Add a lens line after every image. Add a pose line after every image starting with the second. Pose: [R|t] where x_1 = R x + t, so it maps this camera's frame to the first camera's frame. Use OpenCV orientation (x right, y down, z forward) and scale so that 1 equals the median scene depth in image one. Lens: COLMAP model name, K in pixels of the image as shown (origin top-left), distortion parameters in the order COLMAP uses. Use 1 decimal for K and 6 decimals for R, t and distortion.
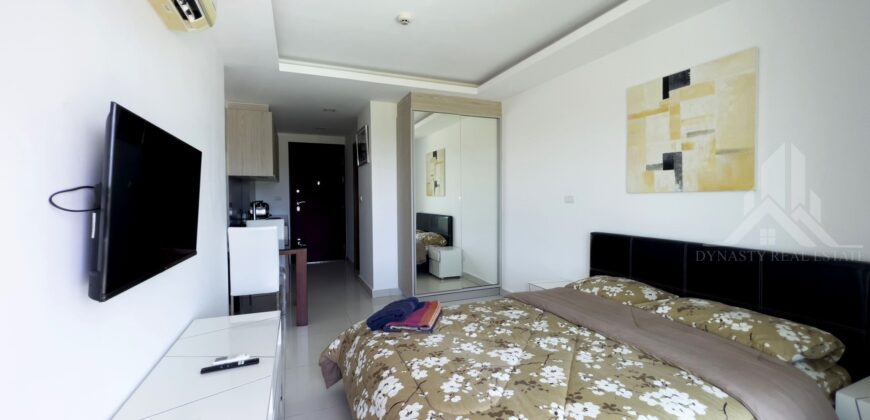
lens RADIAL K [[349.1, 0, 432.9], [0, 349.1, 207.5], [0, 0, 1]] dist [0.000009, 0.000191]
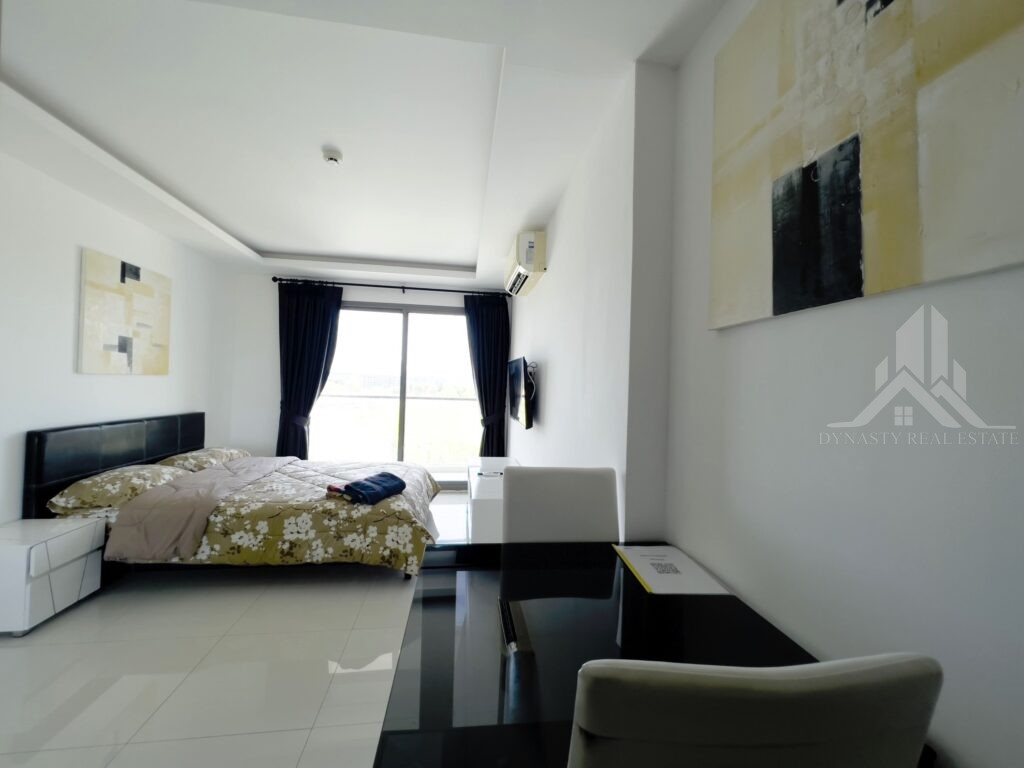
lens RADIAL K [[410.3, 0, 512.0], [0, 410.3, 384.0], [0, 0, 1]] dist [-0.001546, -0.000216]
pose [[-0.969231, -0.022379, 0.245132, -0.784676], [-0.017005, 0.999567, 0.024019, -0.067142], [-0.245564, 0.019112, -0.969192, 2.002890]]
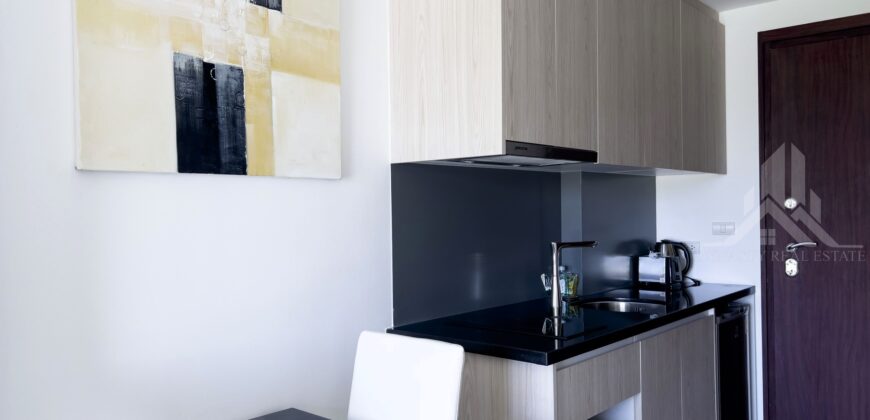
lens RADIAL K [[665.8, 0, 435.0], [0, 665.8, 210.0], [0, 0, 1]] dist [0.049912, -0.002434]
pose [[0.454126, -0.003347, -0.890931, -0.116396], [-0.017403, 0.999769, -0.012626, -0.083529], [0.890768, 0.021239, 0.453962, 1.446255]]
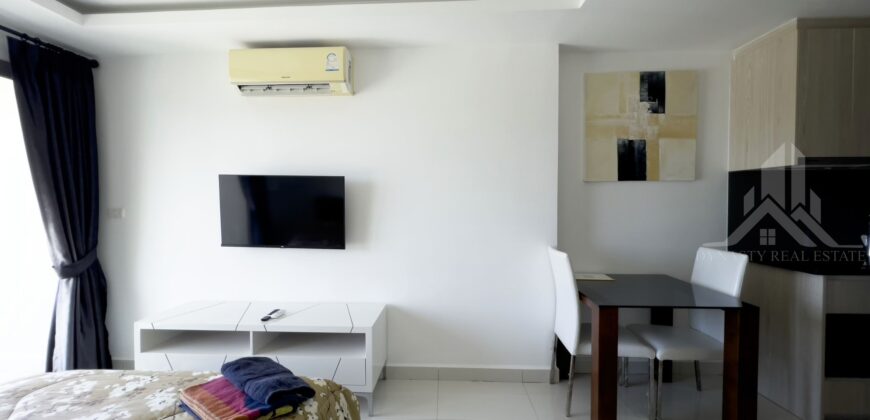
lens RADIAL K [[349.1, 0, 432.9], [0, 349.1, 207.5], [0, 0, 1]] dist [0.000009, 0.000191]
pose [[-0.410886, 0.027909, -0.911259, 0.353952], [-0.023237, 0.998886, 0.041070, -0.077017], [0.911390, 0.038050, -0.409780, 1.451387]]
